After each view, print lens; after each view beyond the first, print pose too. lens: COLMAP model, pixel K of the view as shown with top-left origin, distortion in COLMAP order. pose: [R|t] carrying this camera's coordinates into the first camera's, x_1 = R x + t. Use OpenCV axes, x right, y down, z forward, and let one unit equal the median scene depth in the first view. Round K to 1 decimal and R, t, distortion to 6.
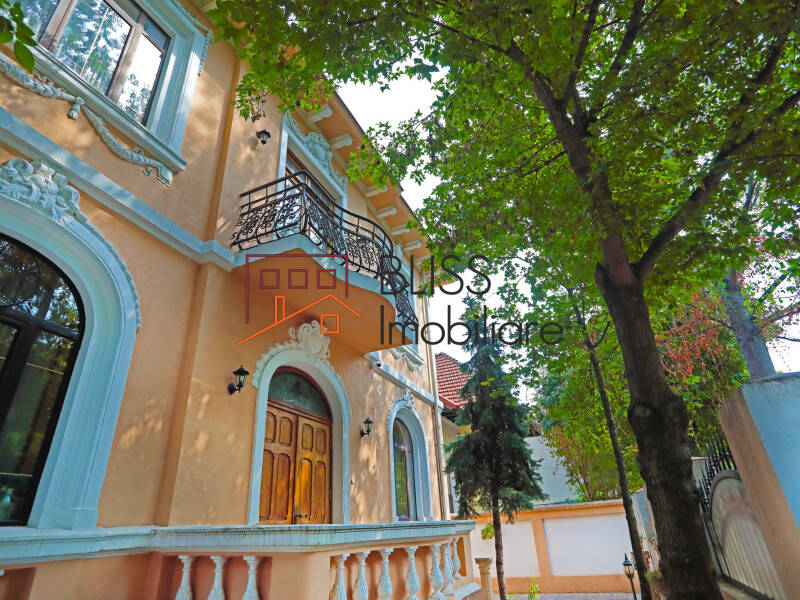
lens RADIAL K [[422.2, 0, 383.4], [0, 422.2, 329.0], [0, 0, 1]] dist [-0.044670, 0.030192]
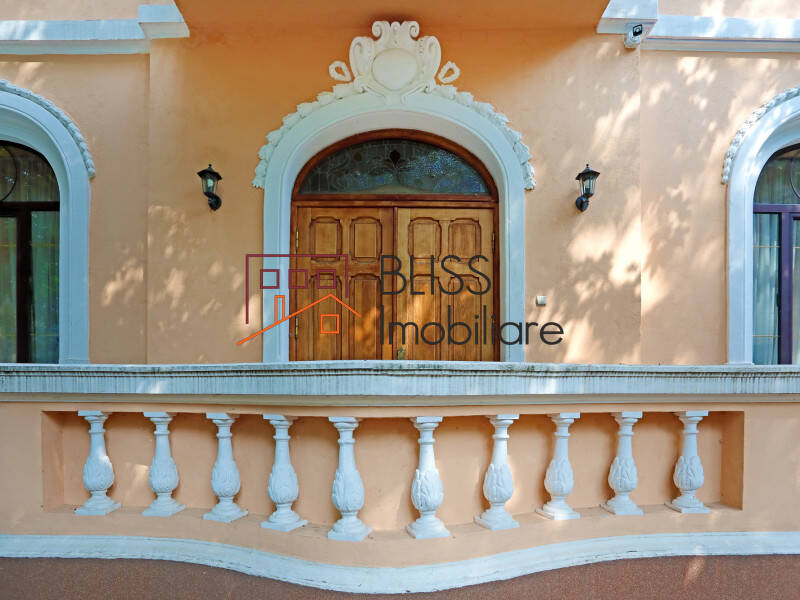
lens RADIAL K [[426.9, 0, 403.6], [0, 426.9, 338.4], [0, 0, 1]] dist [-0.041692, 0.019185]
pose [[0.475786, 0.042834, -0.878517, 0.338026], [0.367975, 0.897509, 0.243047, 0.227601], [0.798888, -0.438911, 0.411261, 0.676122]]
